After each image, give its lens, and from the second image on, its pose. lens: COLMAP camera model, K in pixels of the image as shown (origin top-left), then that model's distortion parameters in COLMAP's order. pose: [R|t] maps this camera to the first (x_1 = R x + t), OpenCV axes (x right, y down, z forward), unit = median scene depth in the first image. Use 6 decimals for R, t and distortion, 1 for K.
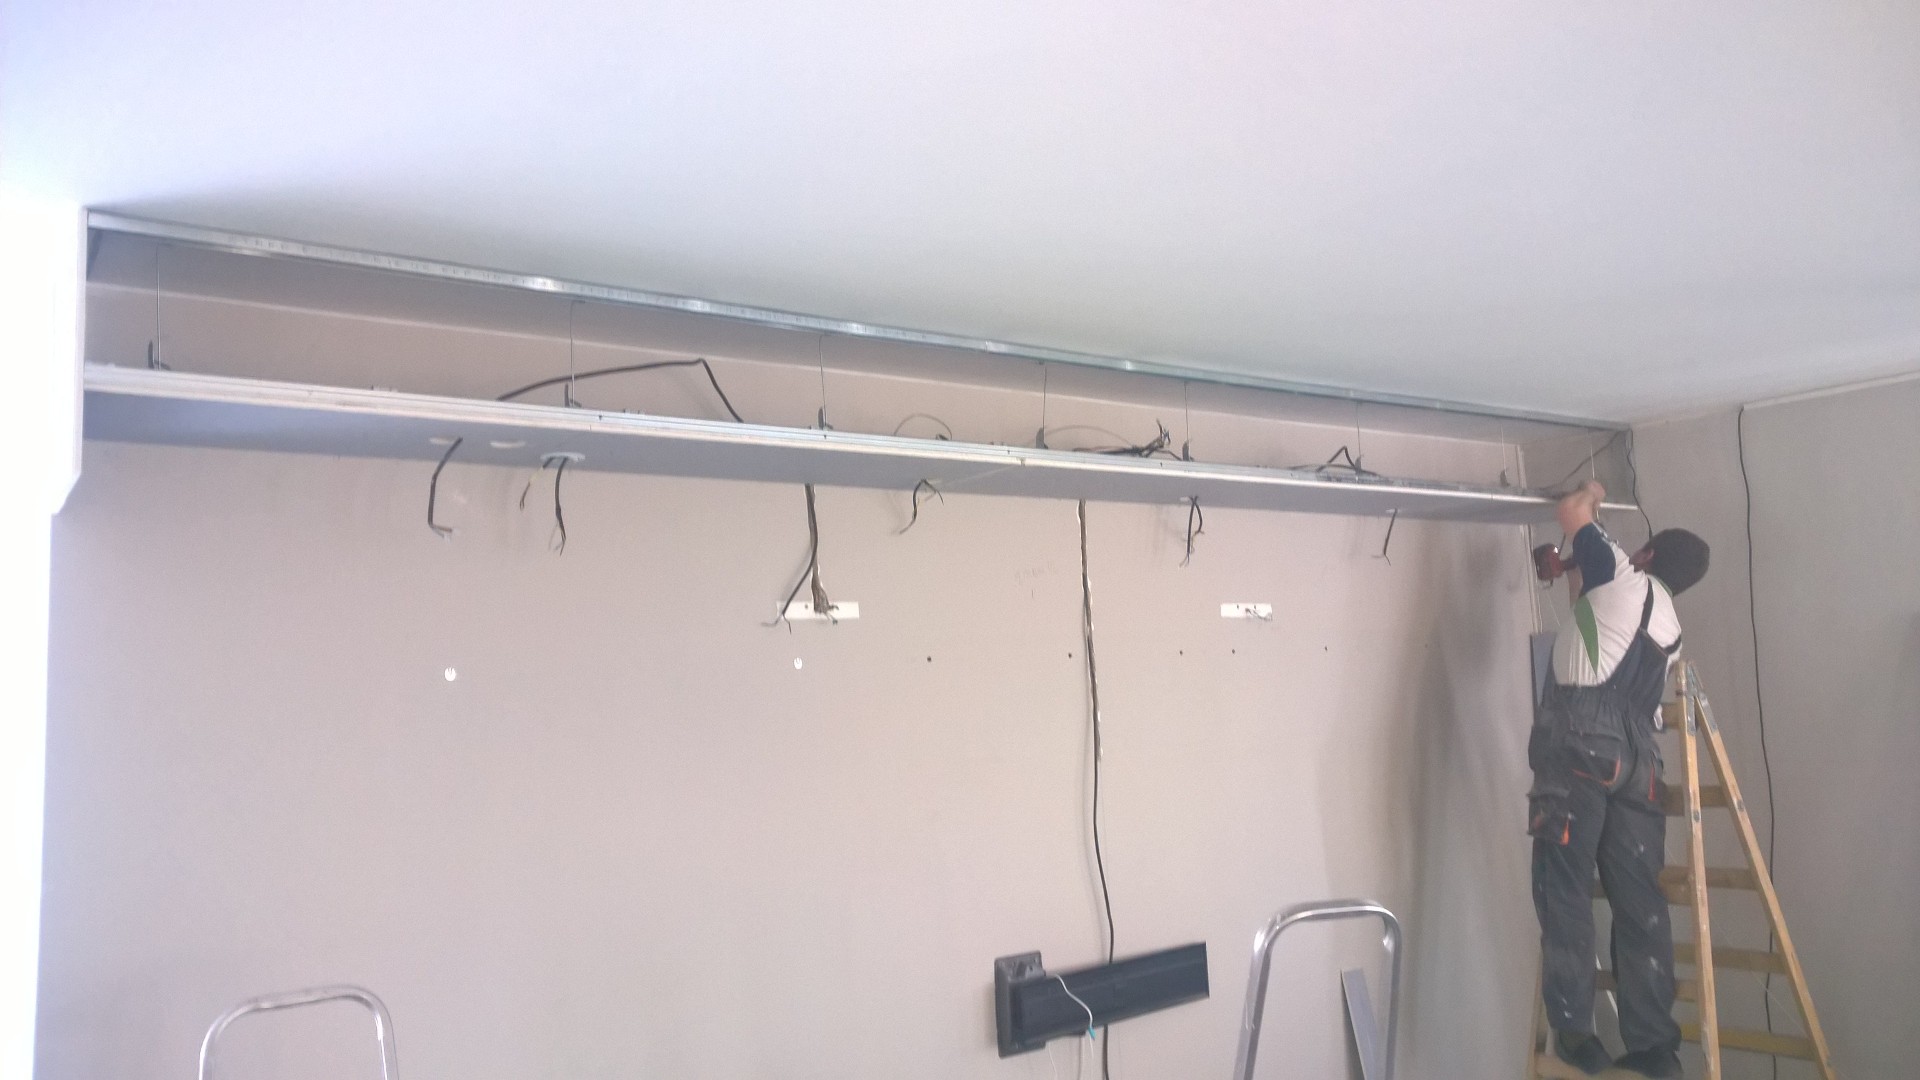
lens RADIAL K [[1428.3, 0, 966.9], [0, 1428.3, 537.6], [0, 0, 1]] dist [0.129768, -0.126471]
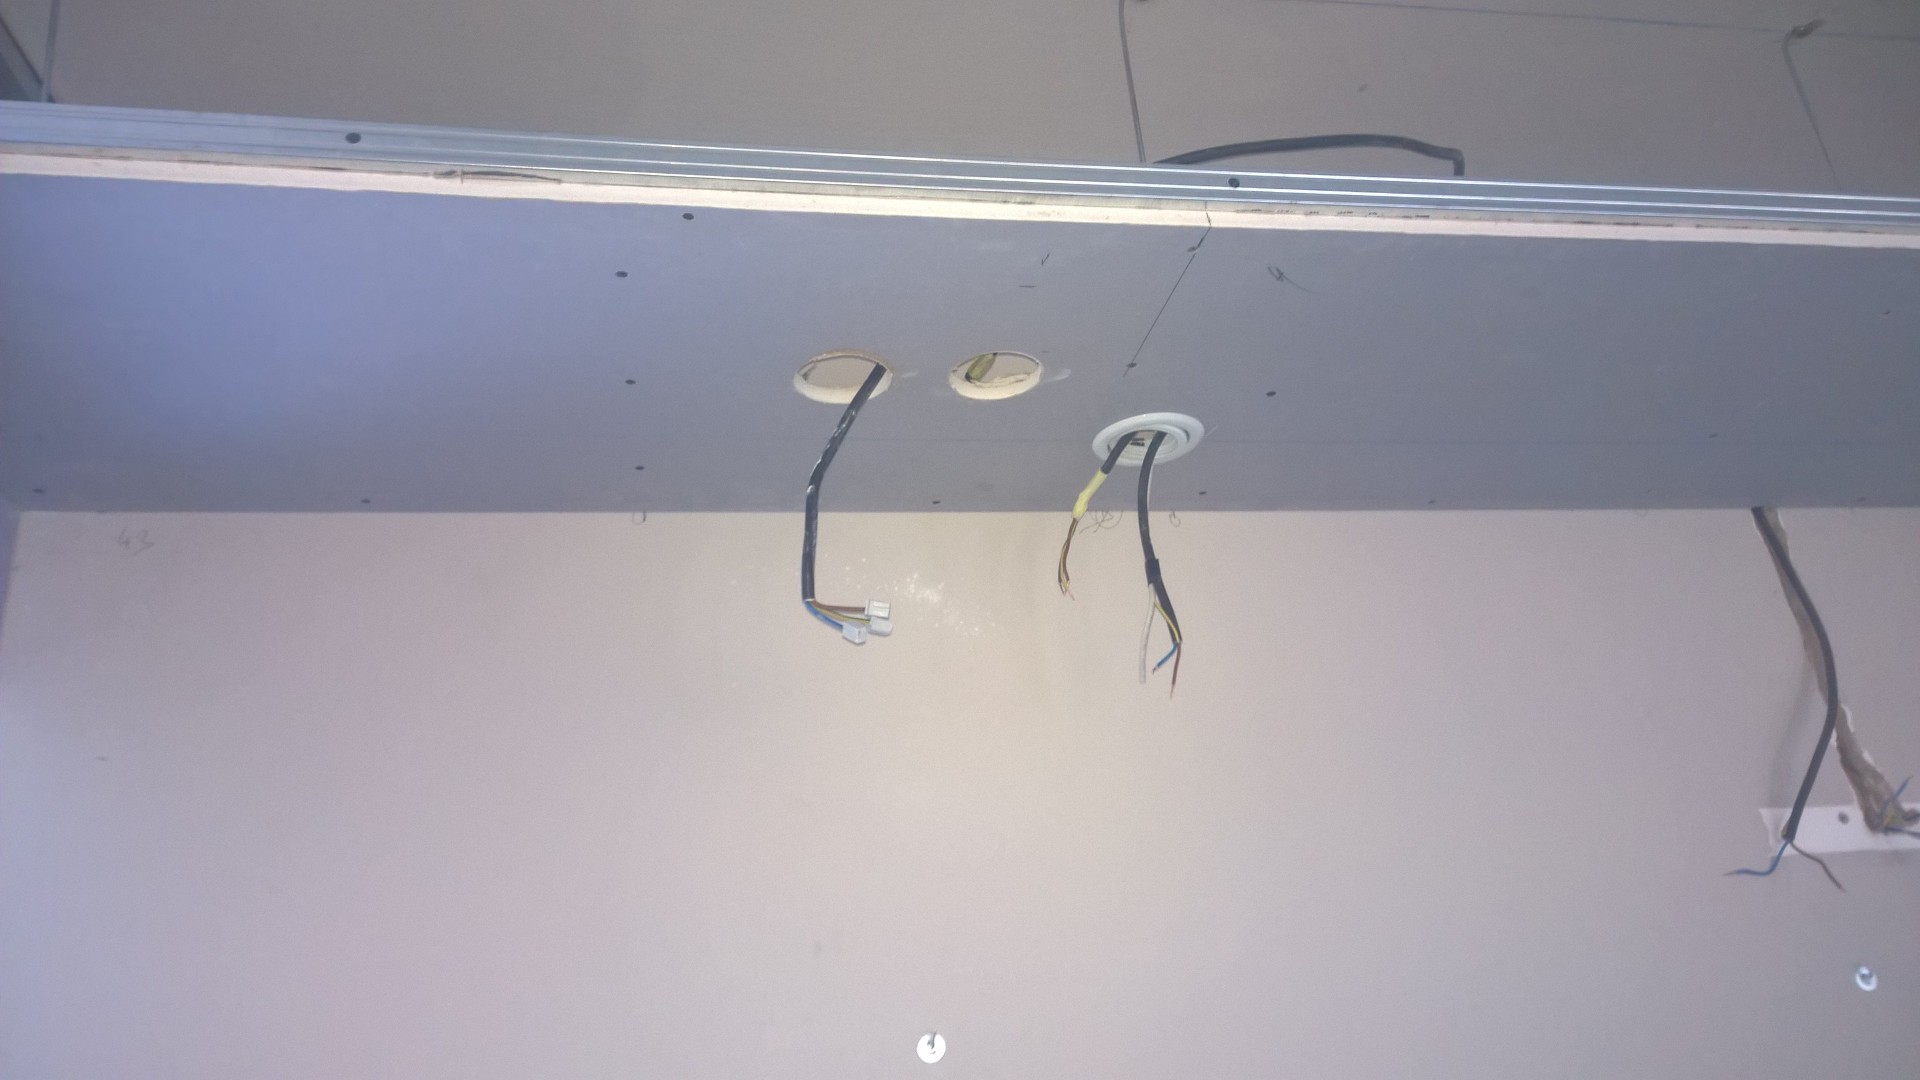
lens RADIAL K [[1428.3, 0, 966.9], [0, 1428.3, 537.6], [0, 0, 1]] dist [0.129768, -0.126471]
pose [[0.904747, -0.185611, -0.383382, -0.155639], [0.091854, 0.963906, -0.249897, 0.052014], [0.415928, 0.190878, 0.889140, 0.551360]]
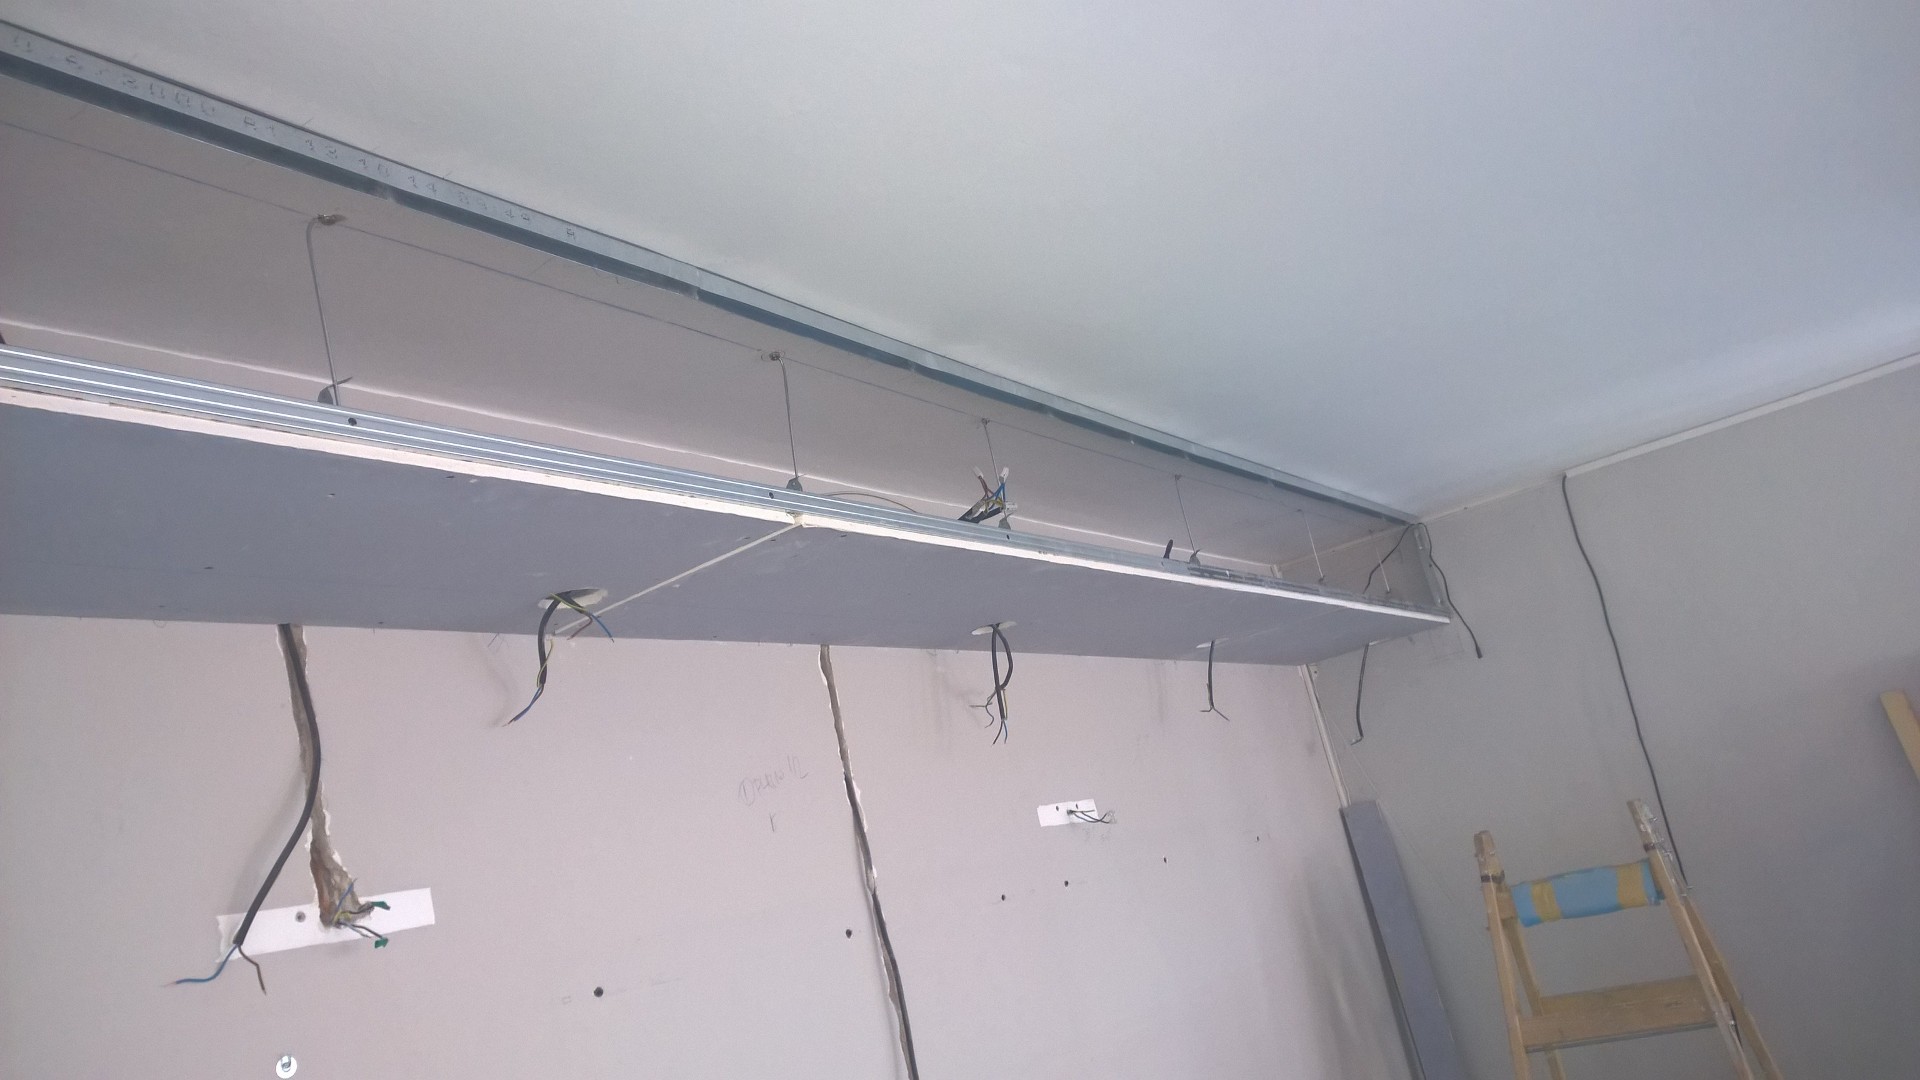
lens RADIAL K [[1428.3, 0, 966.9], [0, 1428.3, 537.6], [0, 0, 1]] dist [0.129768, -0.126471]
pose [[0.924222, -0.065698, 0.376161, -0.085854], [0.135085, 0.977641, -0.161151, 0.035195], [-0.357163, 0.199753, 0.912433, 0.526023]]
